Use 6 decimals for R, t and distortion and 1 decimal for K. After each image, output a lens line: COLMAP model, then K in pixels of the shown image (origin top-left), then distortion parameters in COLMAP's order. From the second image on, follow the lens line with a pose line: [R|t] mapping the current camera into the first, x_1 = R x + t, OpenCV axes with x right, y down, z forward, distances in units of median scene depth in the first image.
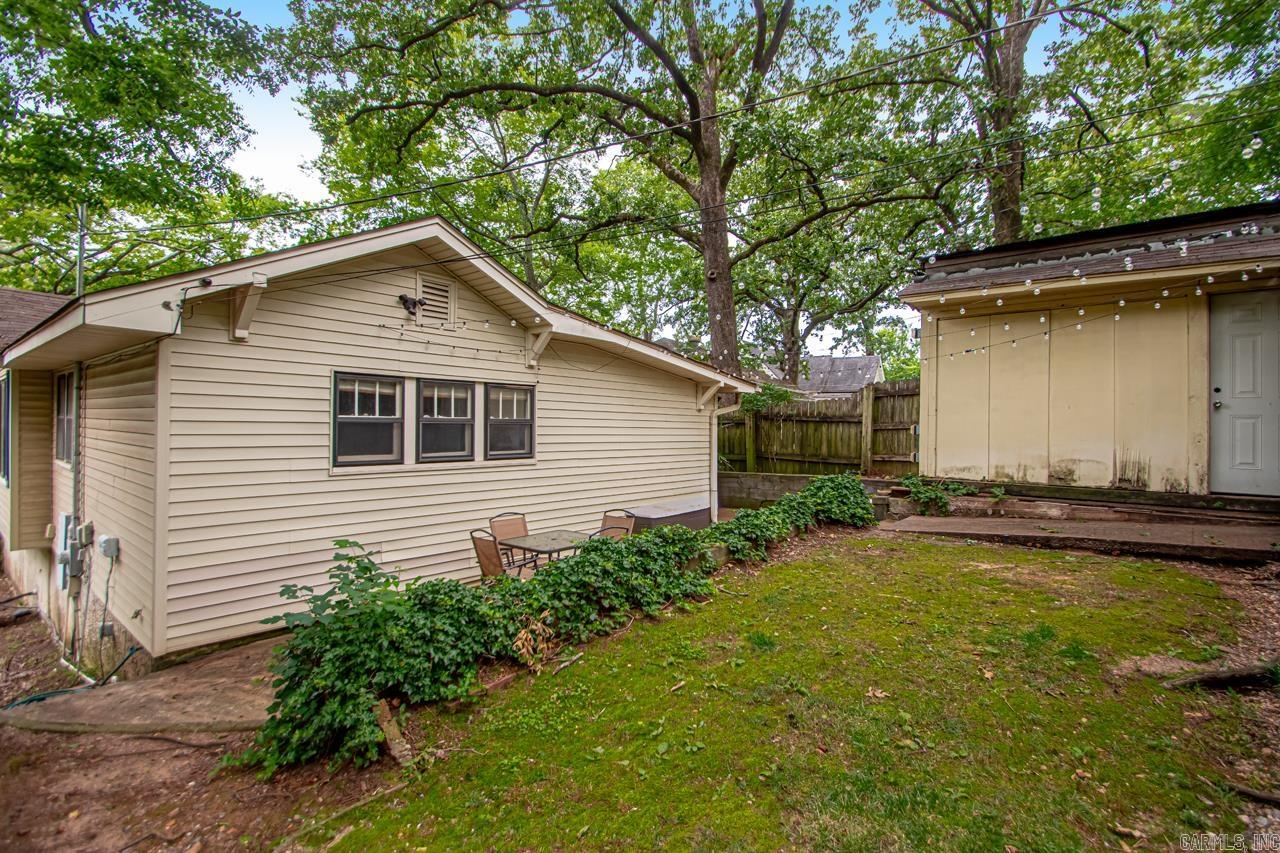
lens RADIAL K [[602.5, 0, 652.0], [0, 602.5, 428.9], [0, 0, 1]] dist [0.002896, 0.000128]
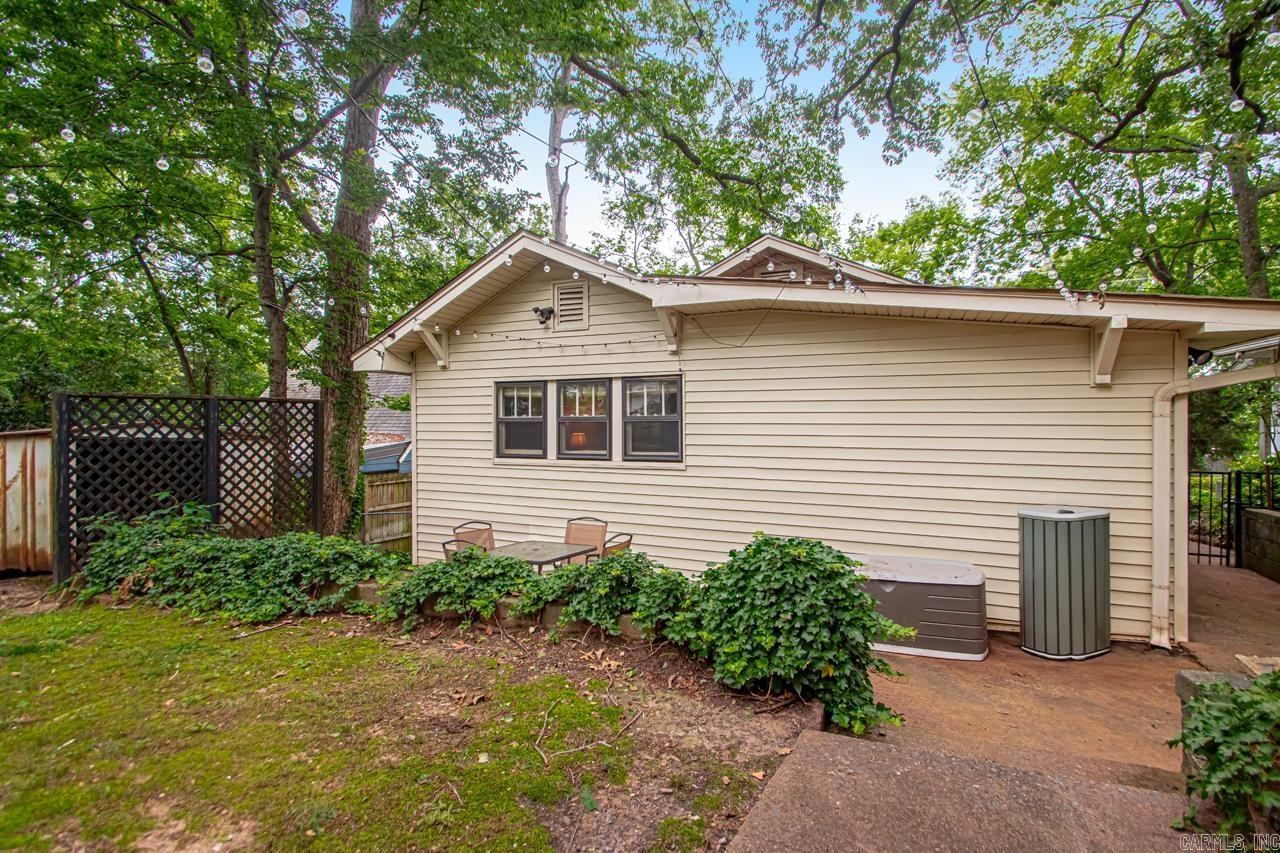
lens RADIAL K [[620.1, 0, 691.3], [0, 620.1, 431.5], [0, 0, 1]] dist [0.001343, 0.000123]
pose [[0.270628, -0.000261, -0.962684, 0.683384], [-0.000908, 0.999999, -0.000527, 0.007216], [0.962683, 0.001016, 0.270628, 0.852168]]
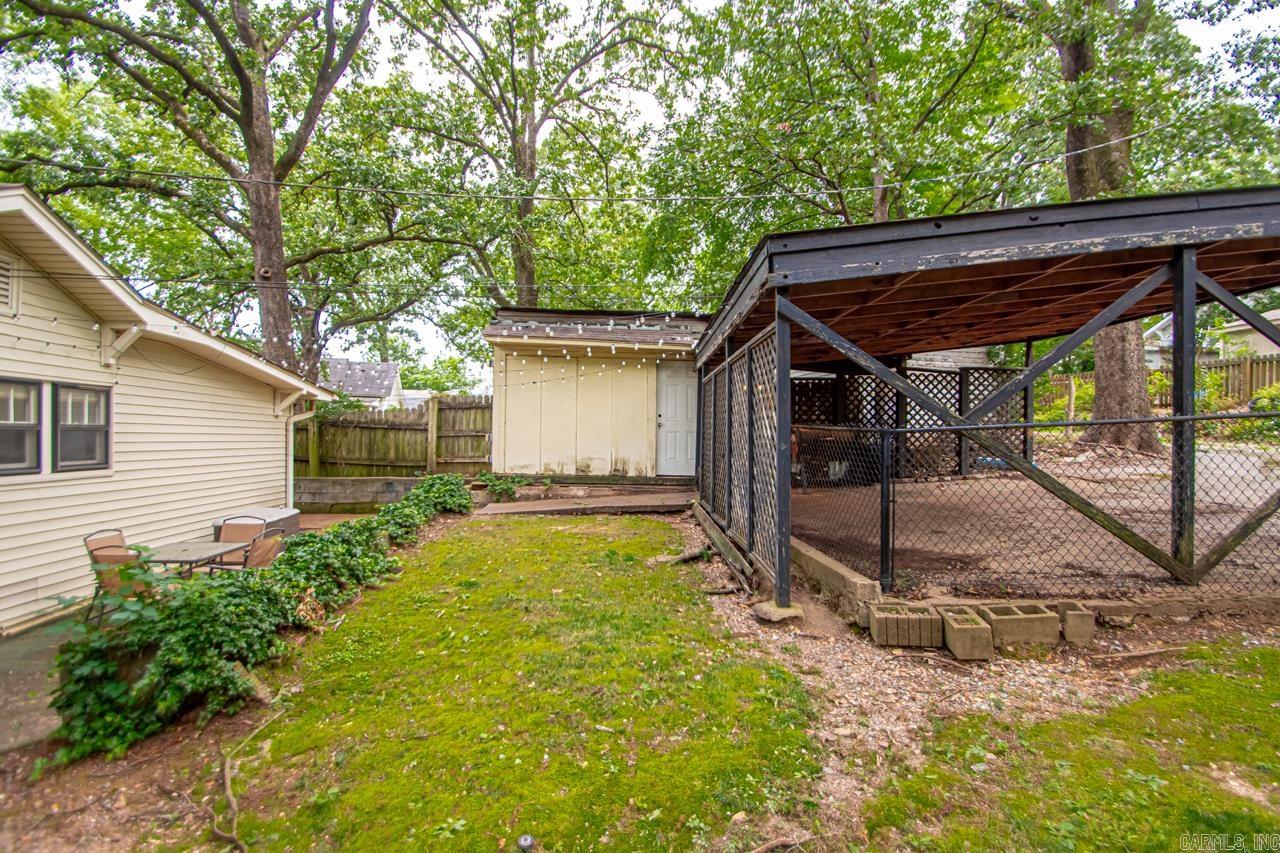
lens RADIAL K [[592.9, 0, 614.1], [0, 592.9, 438.5], [0, 0, 1]] dist [0.001013, -0.017791]
pose [[0.744085, 0.001473, 0.668083, -0.241570], [-0.008064, 0.999945, 0.006776, -0.008346], [-0.668036, -0.010429, 0.744056, -0.146000]]
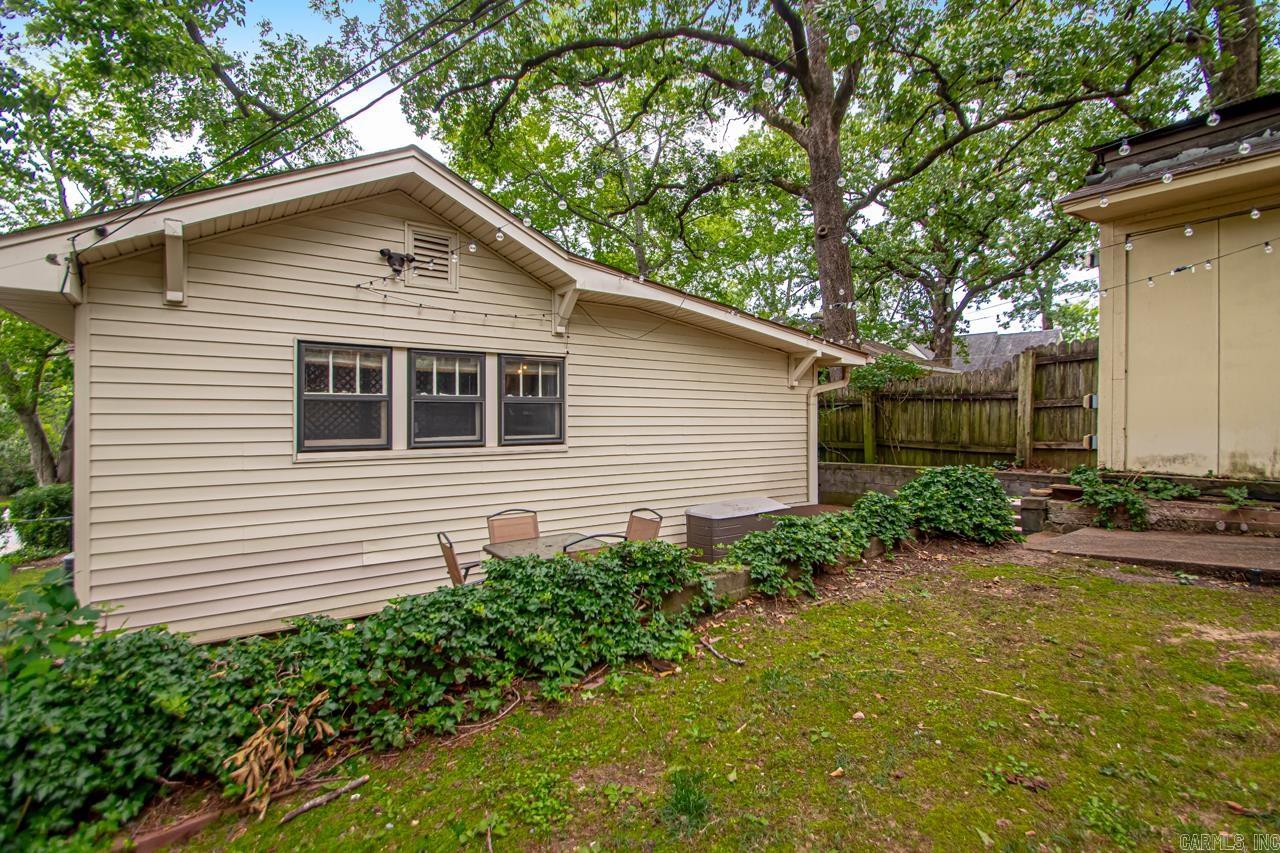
lens RADIAL K [[601.6, 0, 644.6], [0, 601.6, 425.8], [0, 0, 1]] dist [0.024391, -0.023263]
pose [[0.970290, -0.009796, -0.241745, 0.124389], [0.011774, 0.999908, 0.006739, 0.020570], [0.241656, -0.009385, 0.970316, 0.235694]]
